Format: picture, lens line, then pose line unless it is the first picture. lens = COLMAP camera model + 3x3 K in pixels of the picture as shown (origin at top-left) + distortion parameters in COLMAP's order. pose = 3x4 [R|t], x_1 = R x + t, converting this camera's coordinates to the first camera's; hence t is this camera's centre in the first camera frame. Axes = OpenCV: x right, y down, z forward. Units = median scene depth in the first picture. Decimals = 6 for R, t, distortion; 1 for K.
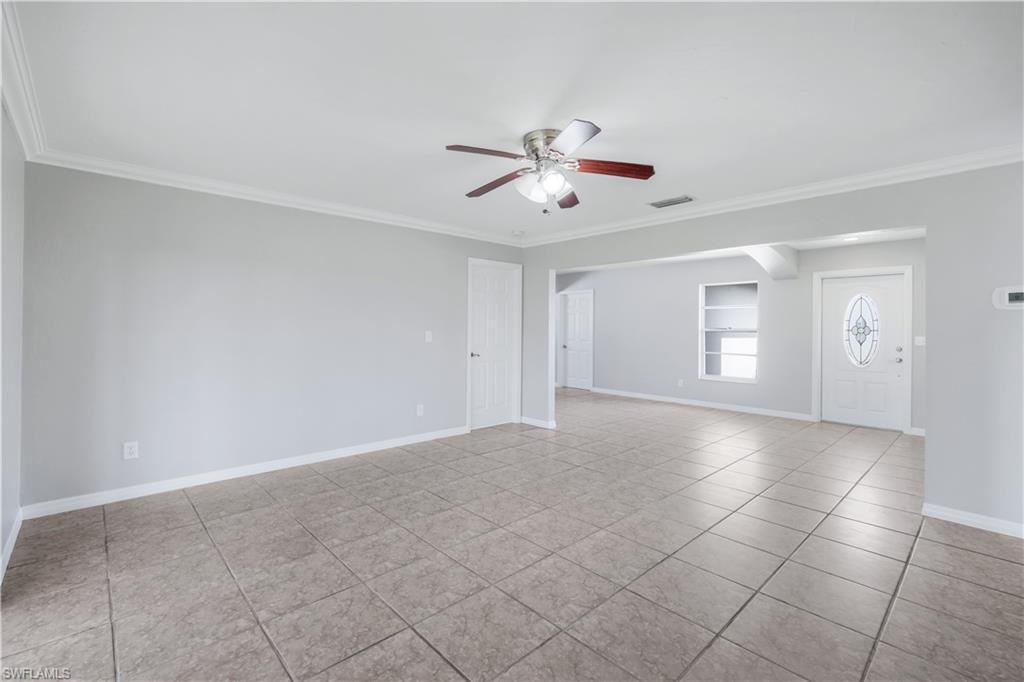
lens RADIAL K [[448.2, 0, 502.7], [0, 448.2, 337.9], [0, 0, 1]] dist [-0.013658, 0.000119]
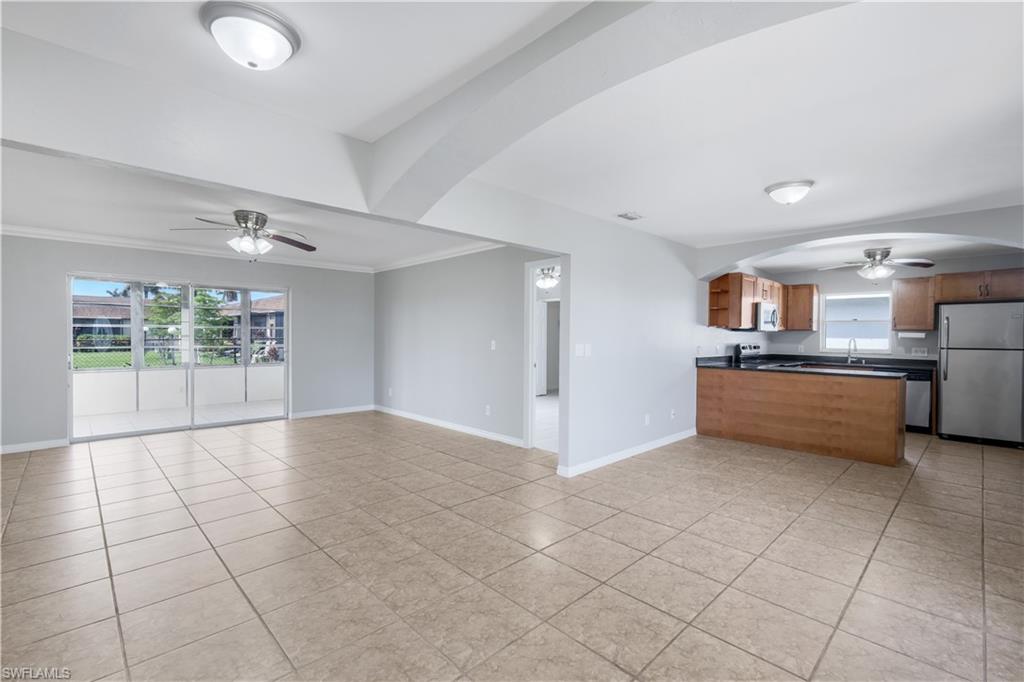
lens RADIAL K [[455.2, 0, 509.6], [0, 455.2, 344.2], [0, 0, 1]] dist [-0.002218, 0.002007]
pose [[0.028456, 0.010795, -0.999537, 0.777538], [-0.033221, 0.999400, 0.009848, -0.013702], [0.999043, 0.032925, 0.028797, 0.830215]]
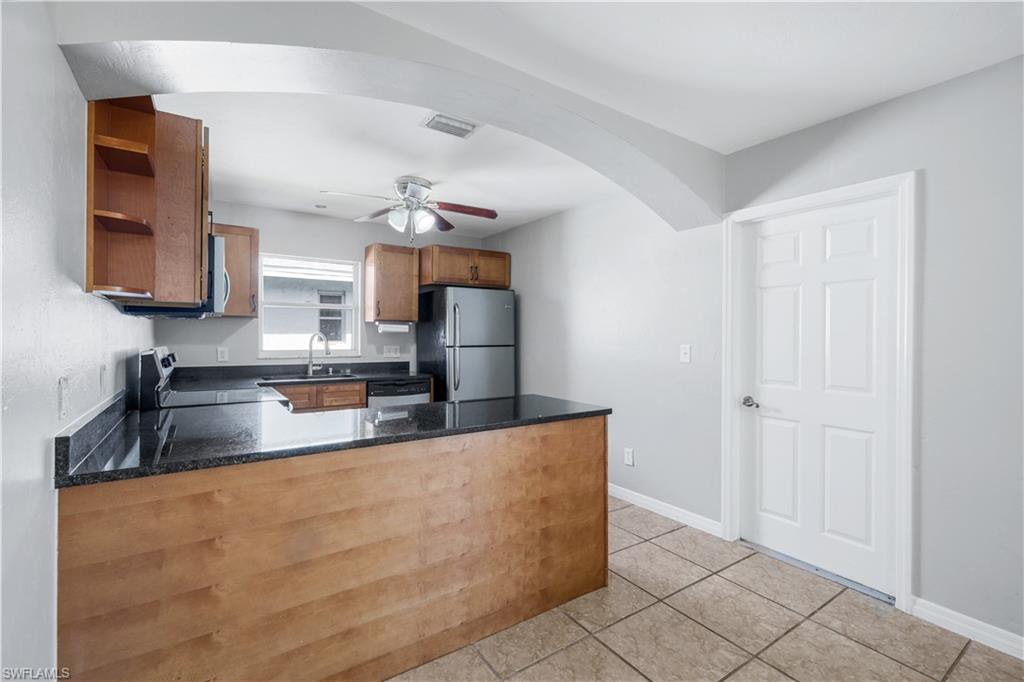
lens RADIAL K [[455.2, 0, 513.0], [0, 455.2, 332.4], [0, 0, 1]] dist [-0.002218, 0.002007]
pose [[0.989778, -0.003764, -0.142567, 0.047246], [-0.000338, 0.999587, -0.028739, -0.027197], [0.142616, 0.028494, 0.989368, 1.090383]]
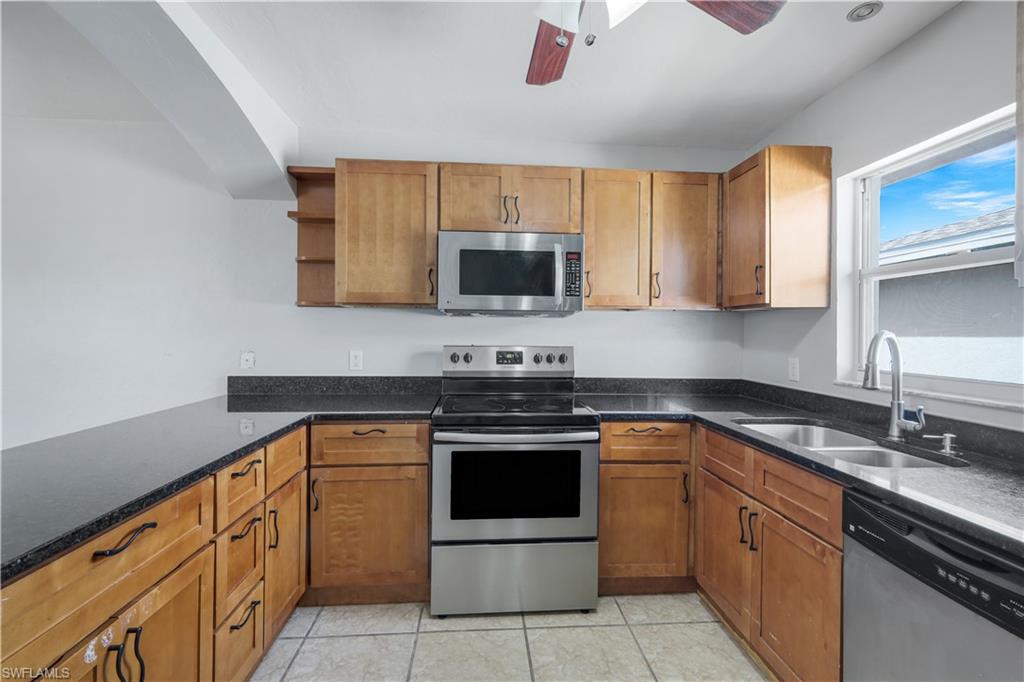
lens RADIAL K [[455.2, 0, 520.4], [0, 455.2, 334.6], [0, 0, 1]] dist [-0.002218, 0.002007]
pose [[-0.604420, -0.005801, -0.796645, 0.002678], [-0.031308, 0.999374, 0.016476, -0.042763], [0.796051, 0.034899, -0.604223, 1.710977]]
